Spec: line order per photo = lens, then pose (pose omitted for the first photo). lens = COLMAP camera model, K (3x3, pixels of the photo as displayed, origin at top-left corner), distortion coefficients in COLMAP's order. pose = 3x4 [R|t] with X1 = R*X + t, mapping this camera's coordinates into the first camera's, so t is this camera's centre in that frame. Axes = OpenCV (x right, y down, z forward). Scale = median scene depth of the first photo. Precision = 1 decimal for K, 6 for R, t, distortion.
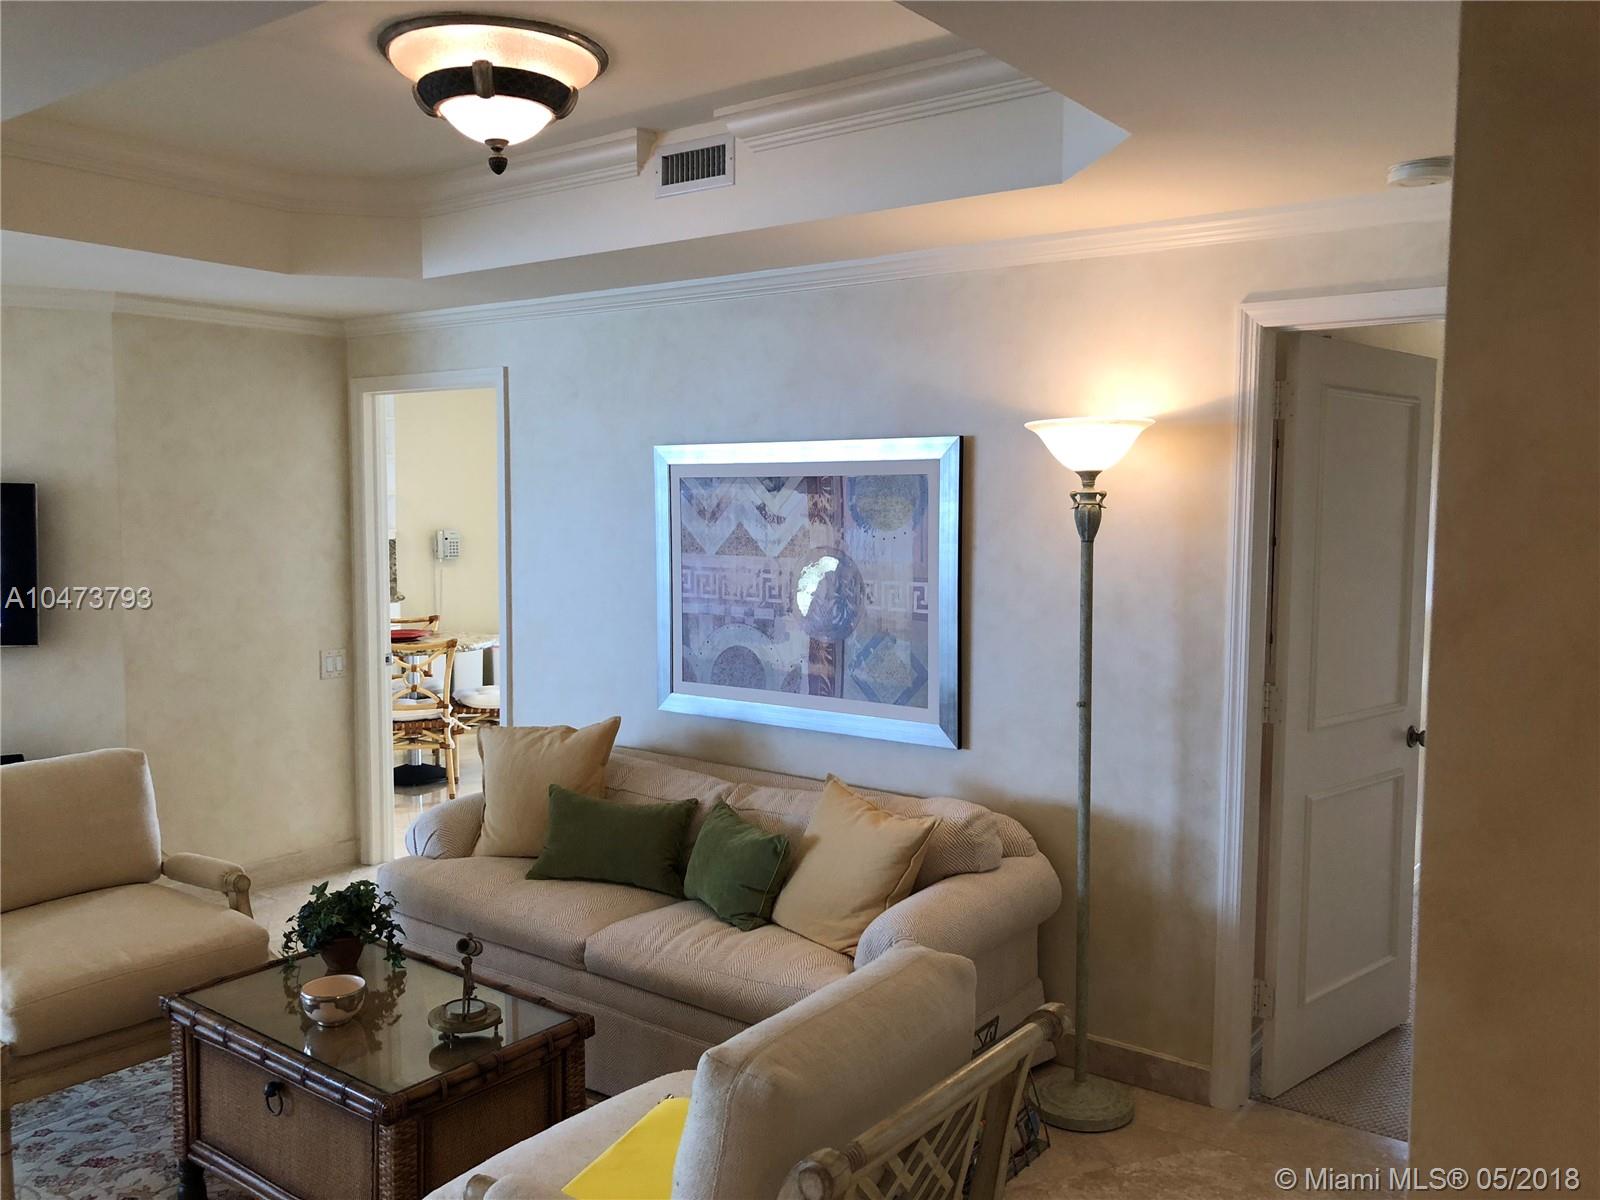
lens RADIAL K [[1305.9, 0, 800.0], [0, 1305.9, 600.0], [0, 0, 1]] dist [0.045150, -0.093072]
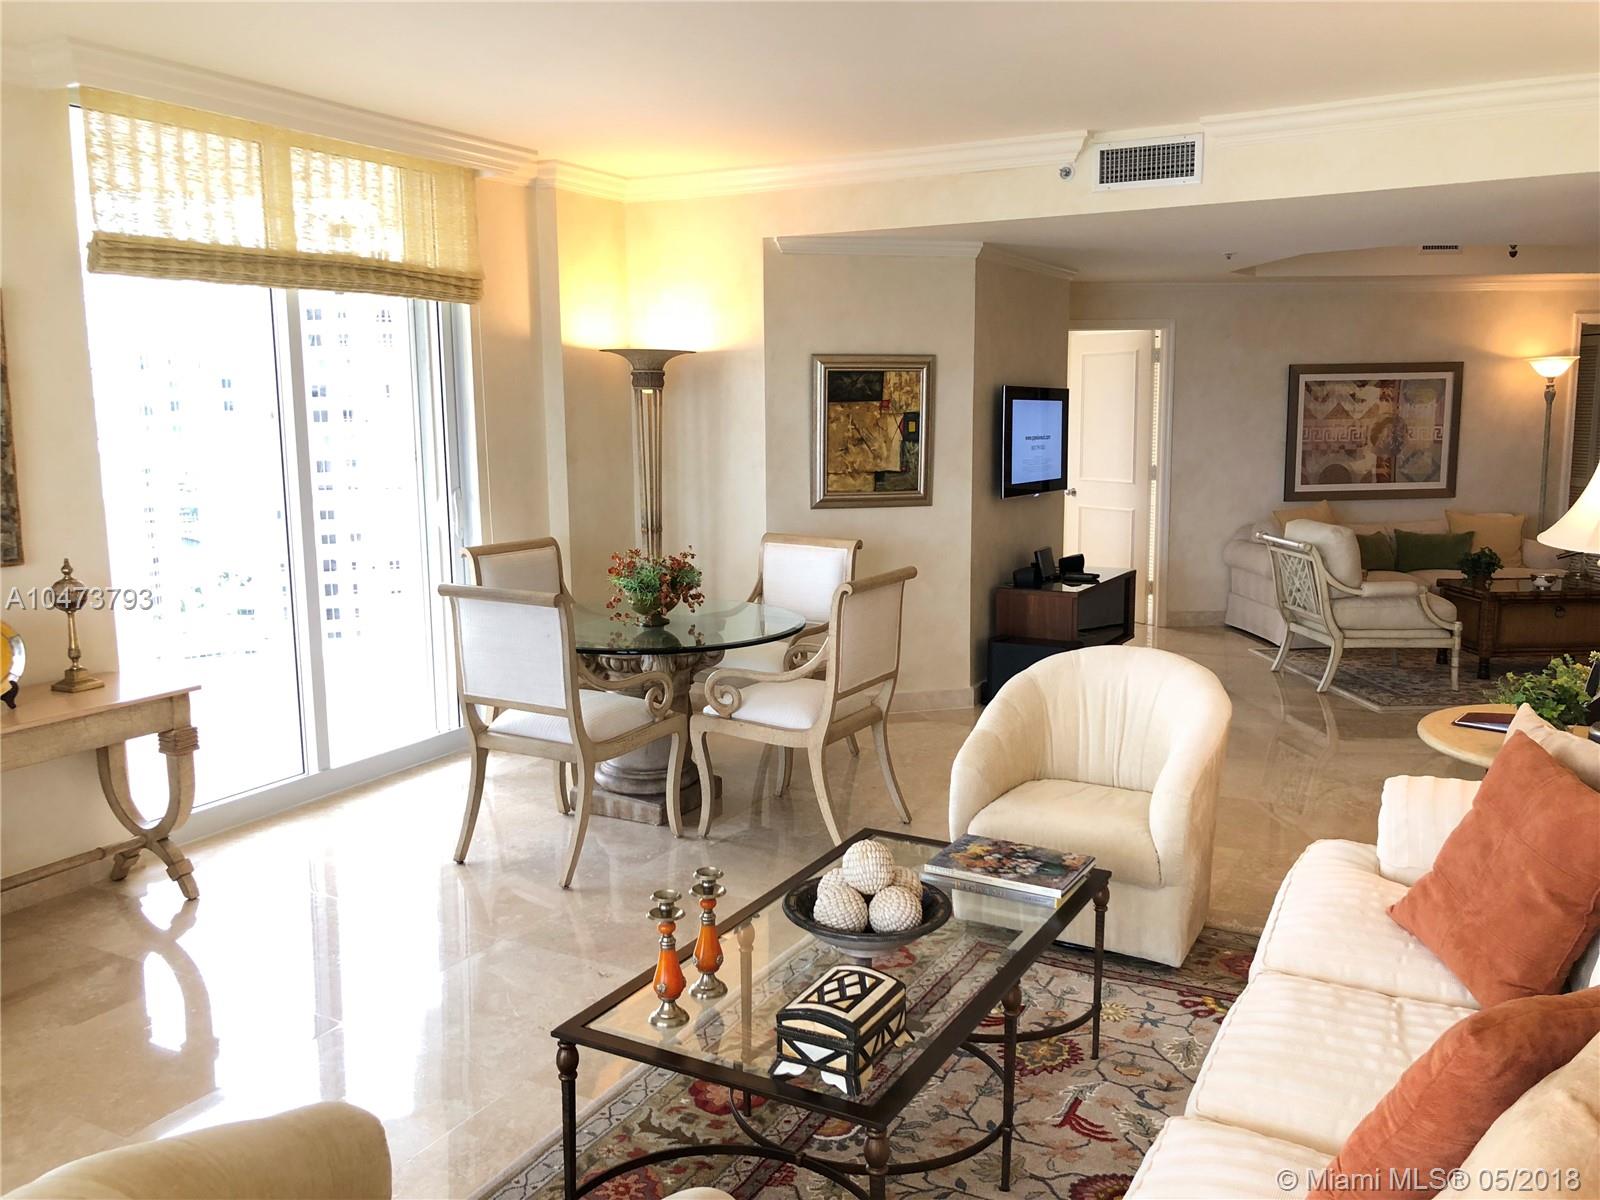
lens RADIAL K [[1305.9, 0, 800.0], [0, 1305.9, 600.0], [0, 0, 1]] dist [0.045150, -0.093072]
pose [[0.778665, -0.112934, 0.617193, -2.078589], [0.063717, 0.992816, 0.101279, -0.015151], [-0.624197, -0.039536, 0.780266, -0.092961]]
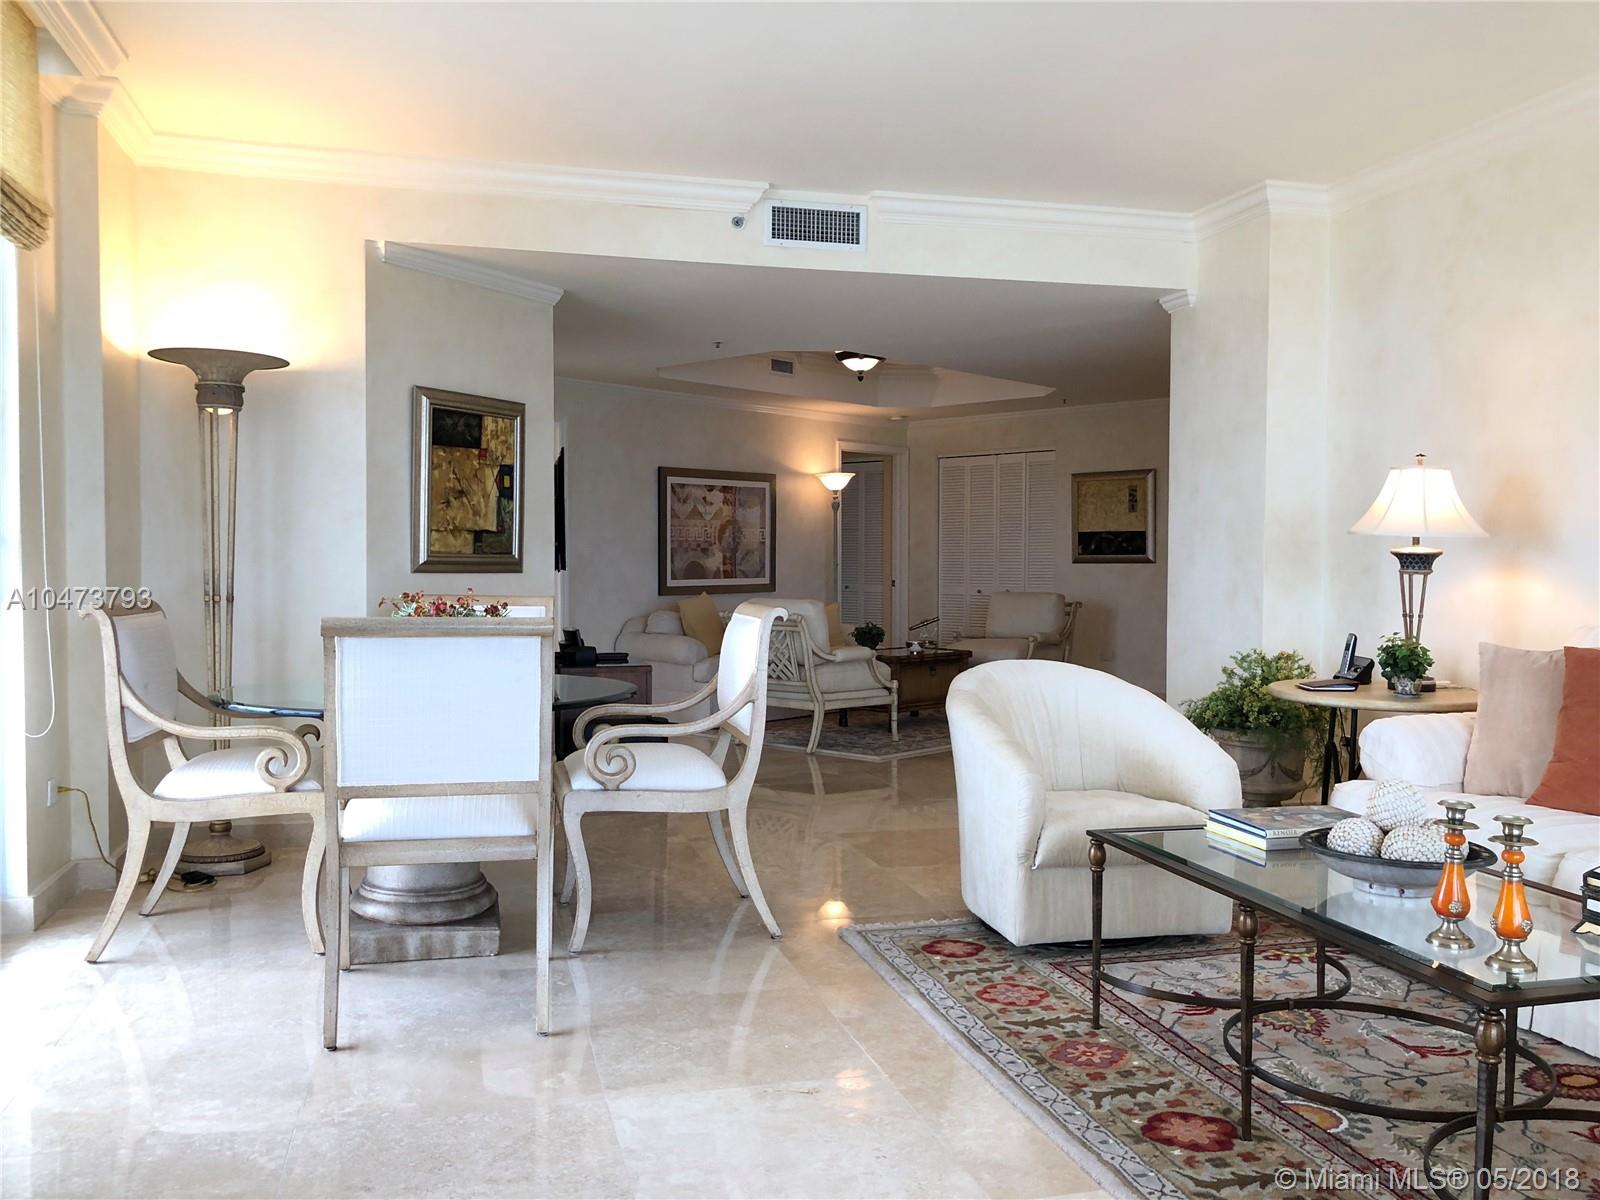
lens RADIAL K [[1305.0, 0, 800.0], [0, 1305.0, 600.0], [0, 0, 1]] dist [-0.010196, 0.005542]
pose [[0.124378, -0.038928, 0.991471, -2.303515], [0.072987, 0.996882, 0.029985, 0.050383], [-0.989547, 0.068635, 0.126831, 0.573386]]
